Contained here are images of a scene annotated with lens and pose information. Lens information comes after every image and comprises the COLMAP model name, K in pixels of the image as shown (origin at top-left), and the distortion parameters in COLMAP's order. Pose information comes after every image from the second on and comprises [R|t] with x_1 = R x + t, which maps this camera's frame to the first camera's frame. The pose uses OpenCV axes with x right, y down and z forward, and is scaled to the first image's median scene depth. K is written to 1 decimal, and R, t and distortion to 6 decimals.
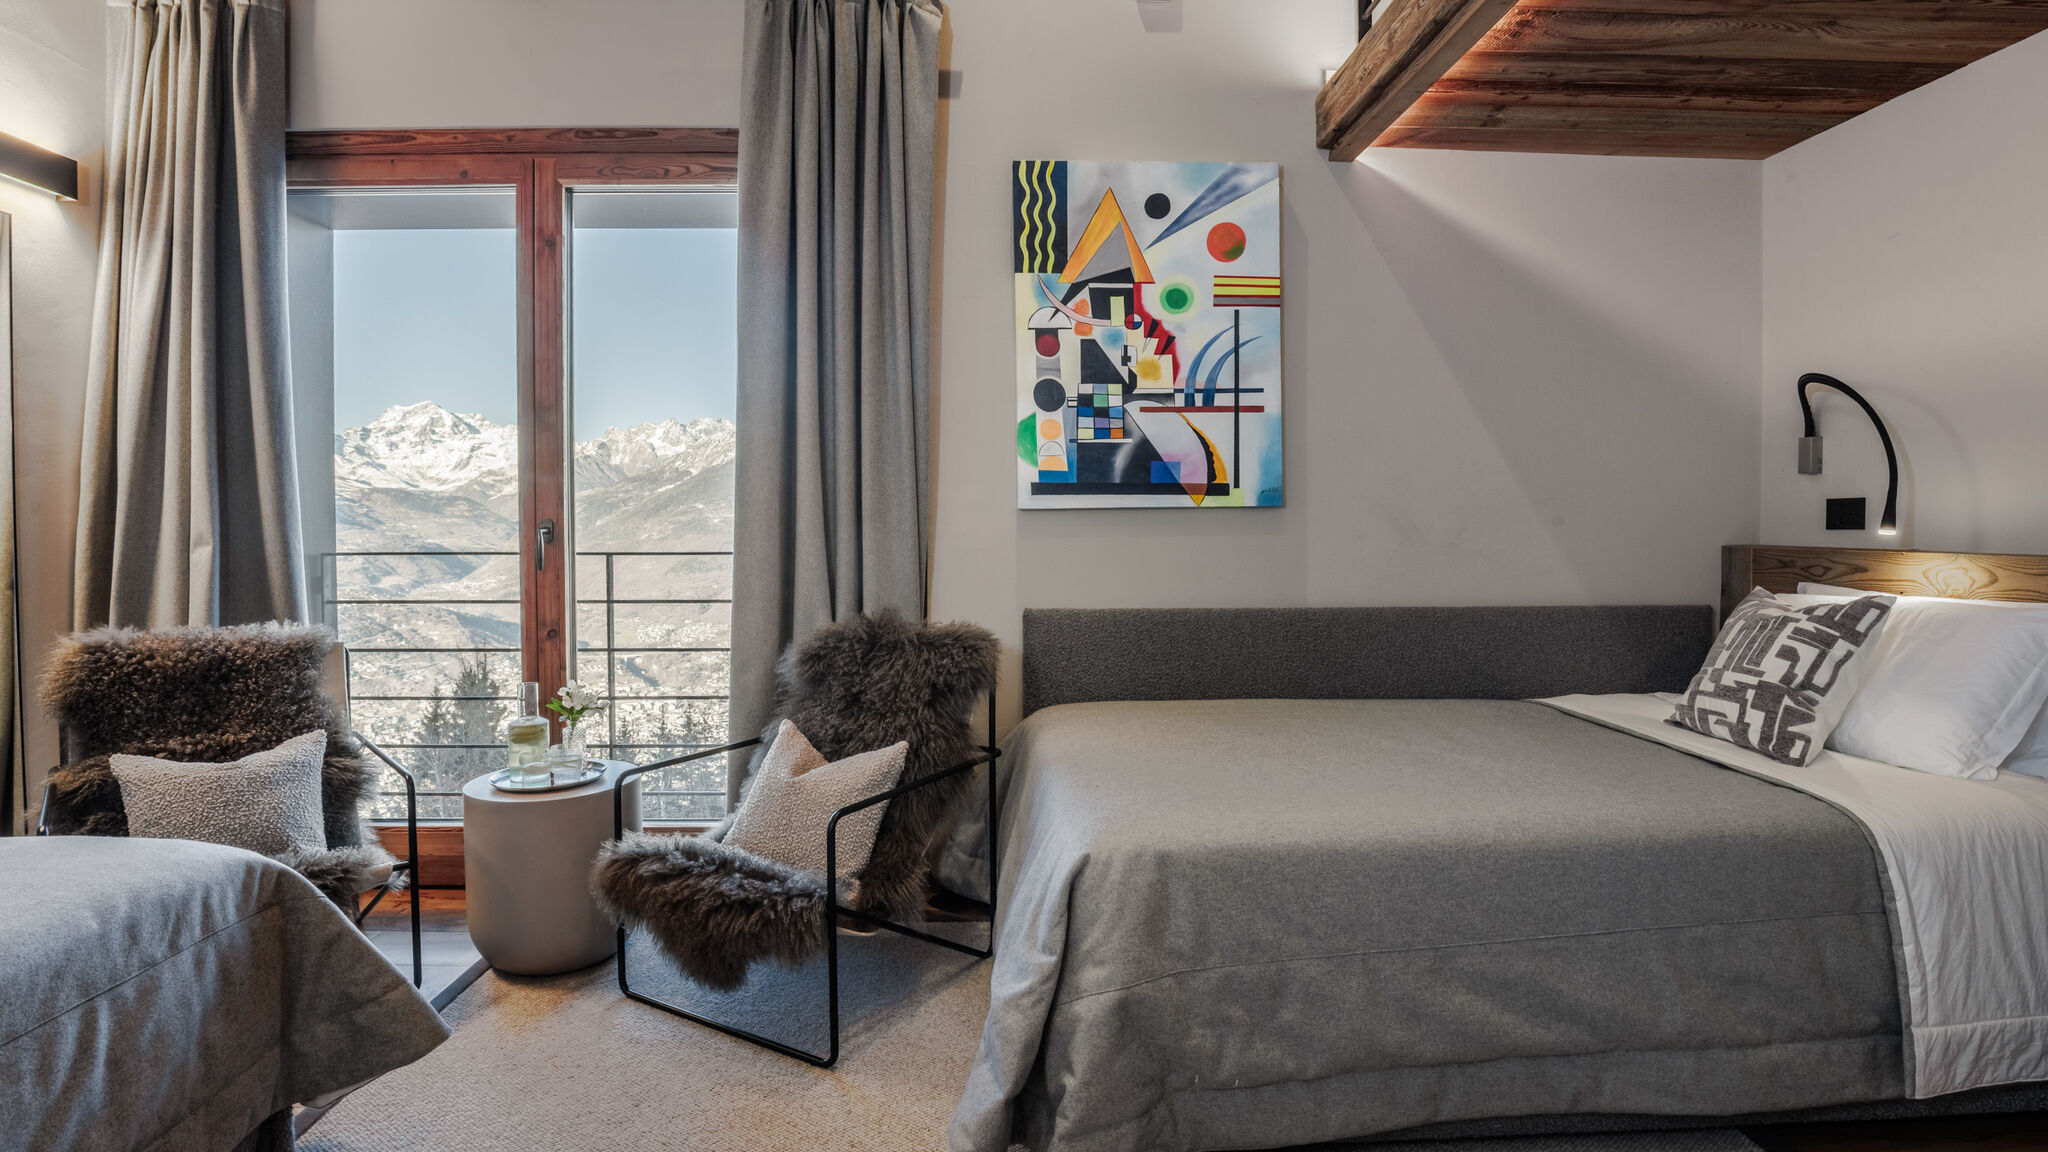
lens RADIAL K [[1008.7, 0, 1024.0], [0, 1008.7, 576.0], [0, 0, 1]] dist [-0.037265, -0.000157]
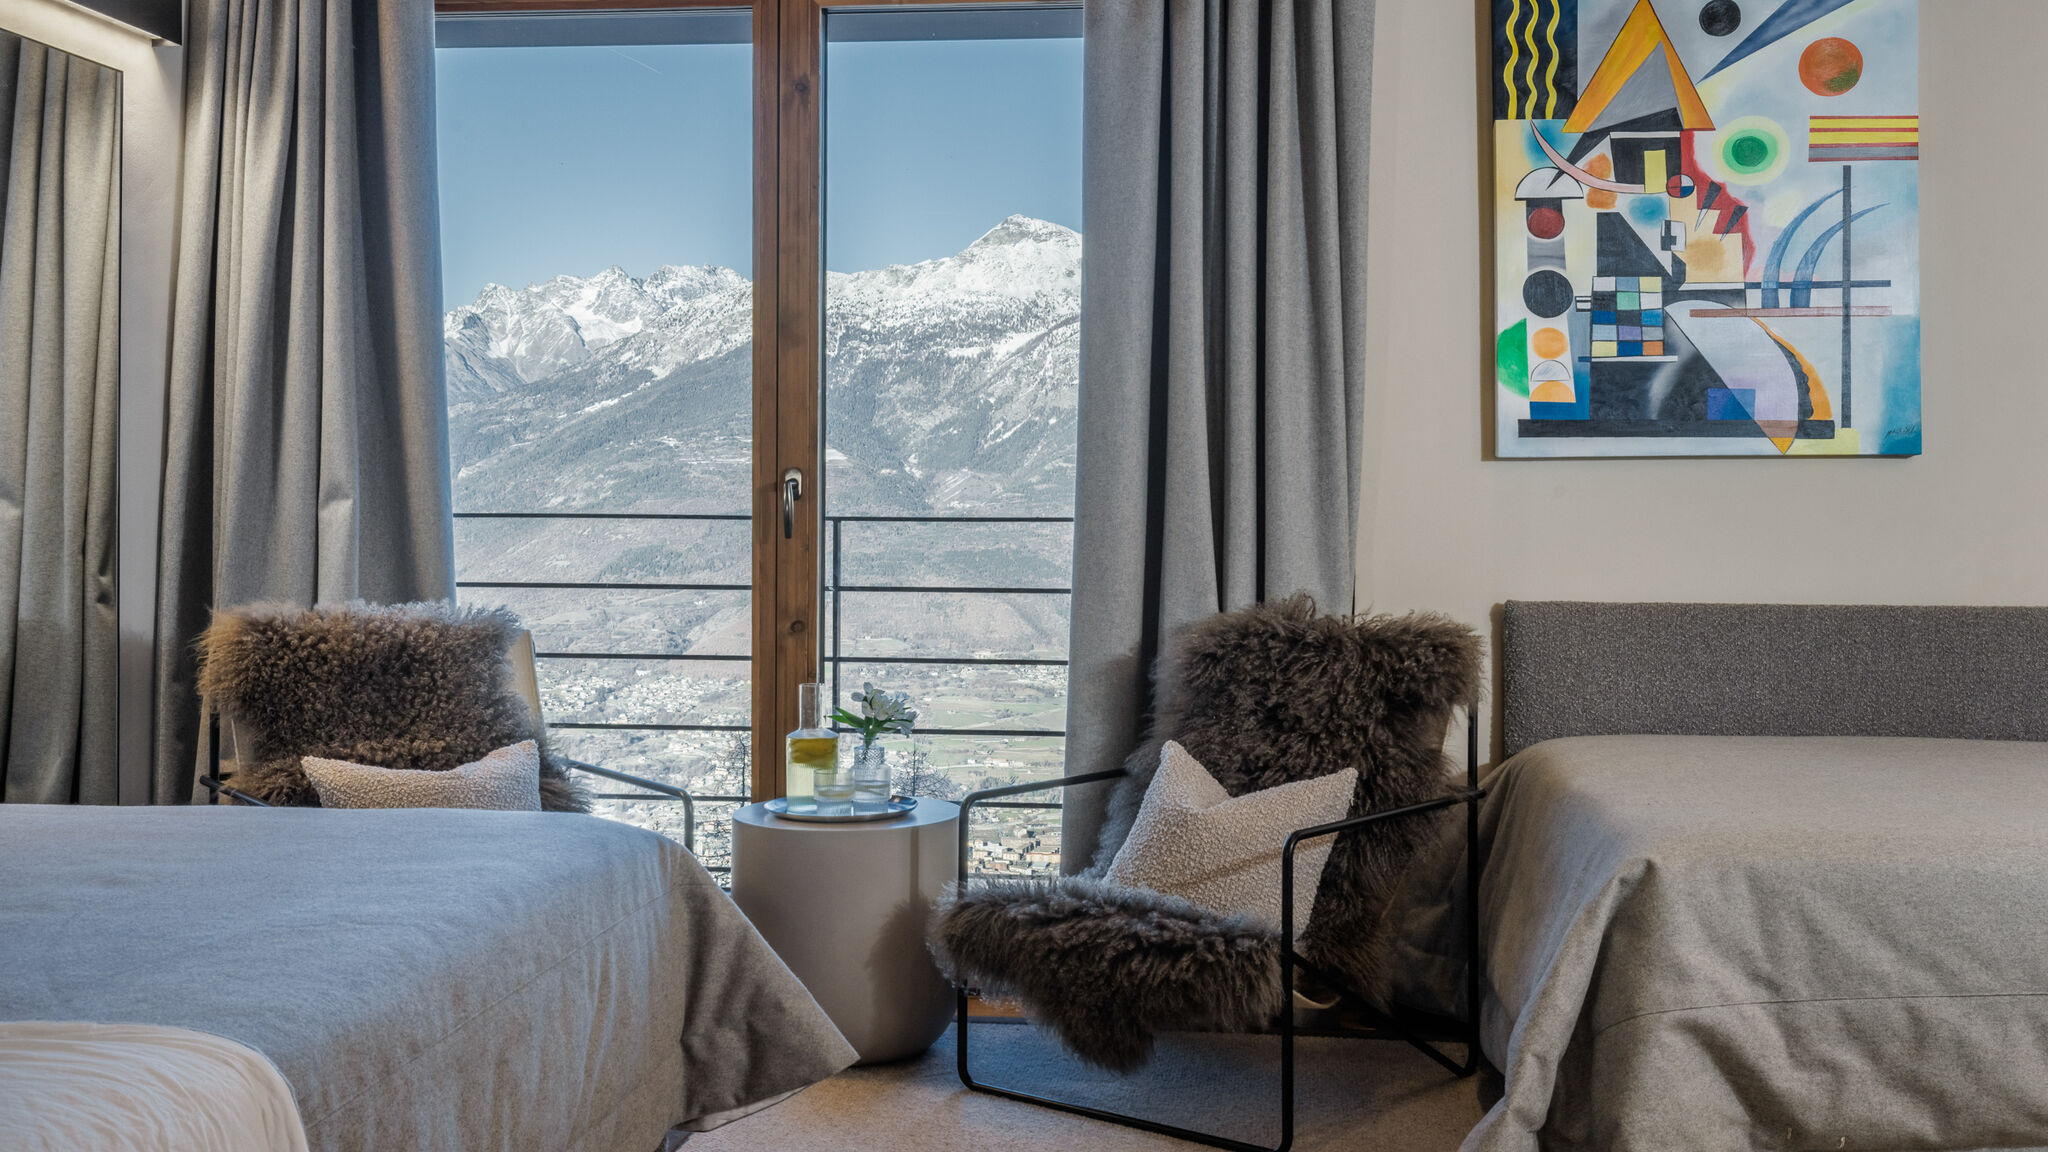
lens RADIAL K [[1559.9, 0, 1017.9], [0, 1559.9, 489.7], [0, 0, 1]] dist [0.002678, 0.001302]
pose [[0.960379, 0.008264, -0.278575, -0.028064], [-0.020510, 0.998946, -0.041074, 0.008103], [0.277942, 0.045160, 0.959536, -0.145381]]
